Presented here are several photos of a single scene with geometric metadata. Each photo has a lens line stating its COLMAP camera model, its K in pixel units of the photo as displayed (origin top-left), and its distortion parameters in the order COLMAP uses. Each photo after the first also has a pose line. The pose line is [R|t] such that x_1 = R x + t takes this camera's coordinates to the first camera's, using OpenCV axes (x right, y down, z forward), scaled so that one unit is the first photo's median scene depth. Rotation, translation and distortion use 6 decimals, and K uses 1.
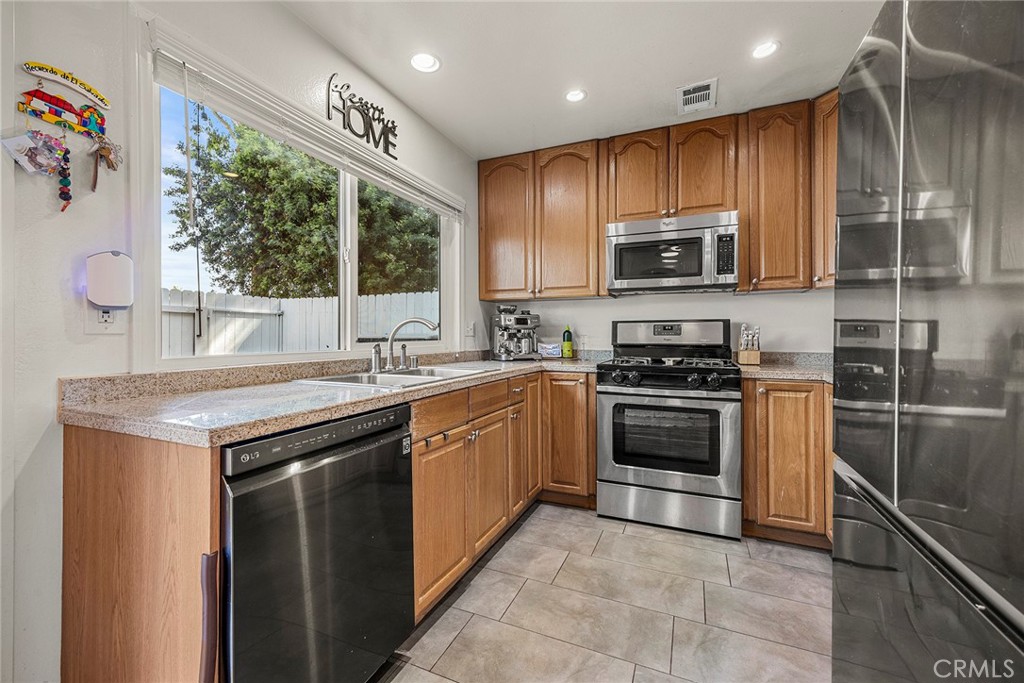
lens RADIAL K [[418.5, 0, 510.2], [0, 418.5, 334.3], [0, 0, 1]] dist [0.002349, 0.000189]
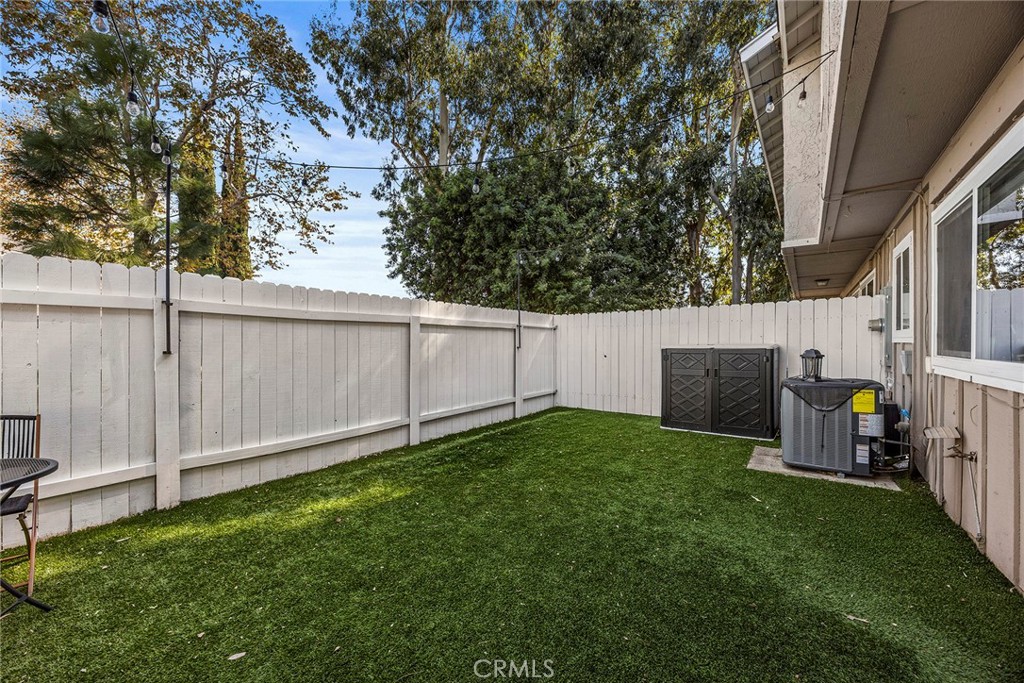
lens RADIAL K [[396.1, 0, 511.4], [0, 396.1, 350.9], [0, 0, 1]] dist [0.000895, 0.000008]
pose [[0.975189, -0.003063, -0.221353, -1.275051], [0.006883, 0.999840, 0.016486, -0.012041], [0.221267, -0.017601, 0.975054, -0.315622]]
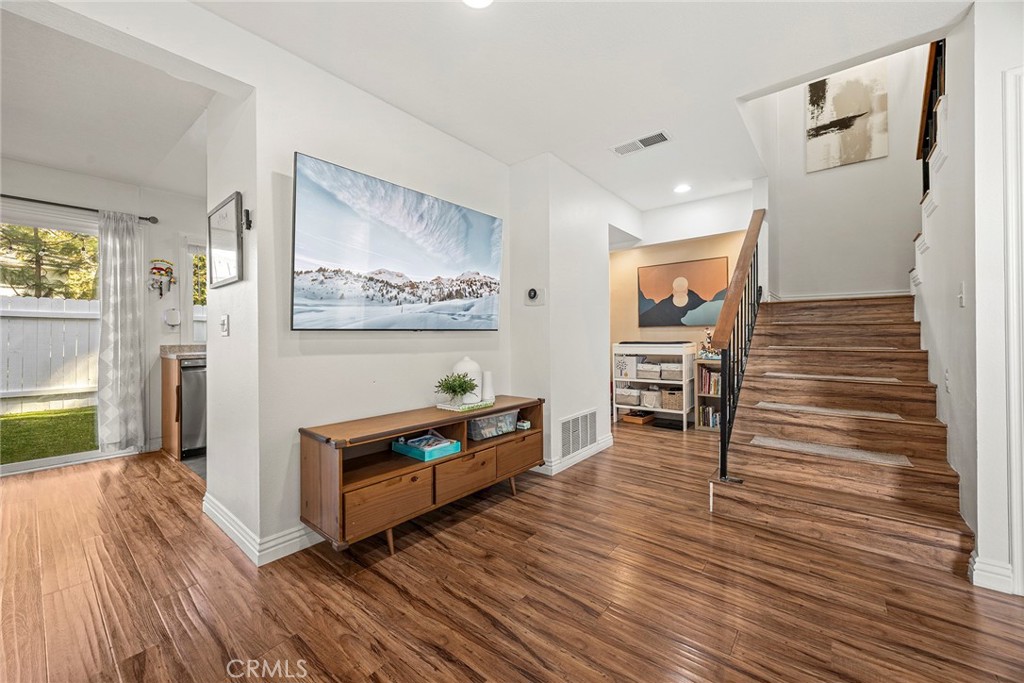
lens RADIAL K [[397.2, 0, 508.7], [0, 397.2, 335.5], [0, 0, 1]] dist [-0.005563, 0.000032]
pose [[0.962903, -0.004979, -0.269802, 1.309553], [0.005057, 0.999987, -0.000407, 0.018820], [0.269800, -0.000972, 0.962916, -0.703037]]
